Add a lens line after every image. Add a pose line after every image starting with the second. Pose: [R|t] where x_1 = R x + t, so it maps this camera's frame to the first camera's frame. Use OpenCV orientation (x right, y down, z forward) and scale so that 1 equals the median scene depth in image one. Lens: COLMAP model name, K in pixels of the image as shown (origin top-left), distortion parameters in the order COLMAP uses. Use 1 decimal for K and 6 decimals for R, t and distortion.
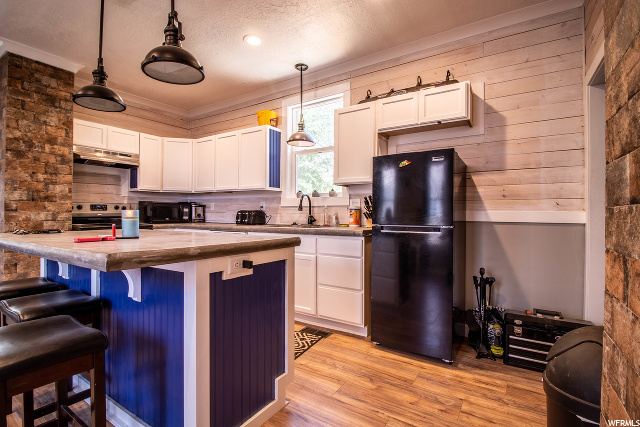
lens RADIAL K [[298.5, 0, 320.9], [0, 298.5, 218.3], [0, 0, 1]] dist [0.000770, -0.001033]
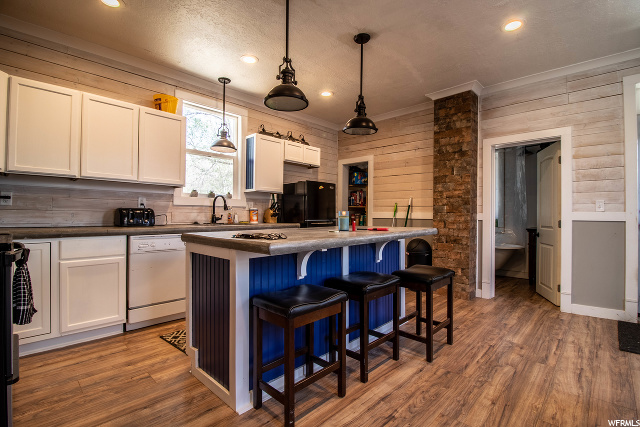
lens RADIAL K [[298.5, 0, 318.7], [0, 298.5, 215.4], [0, 0, 1]] dist [0.000770, -0.001033]
pose [[0.199448, -0.011707, 0.979839, -1.029194], [-0.001439, 0.999924, 0.012240, -0.020705], [-0.979907, -0.003851, 0.199416, 0.417278]]
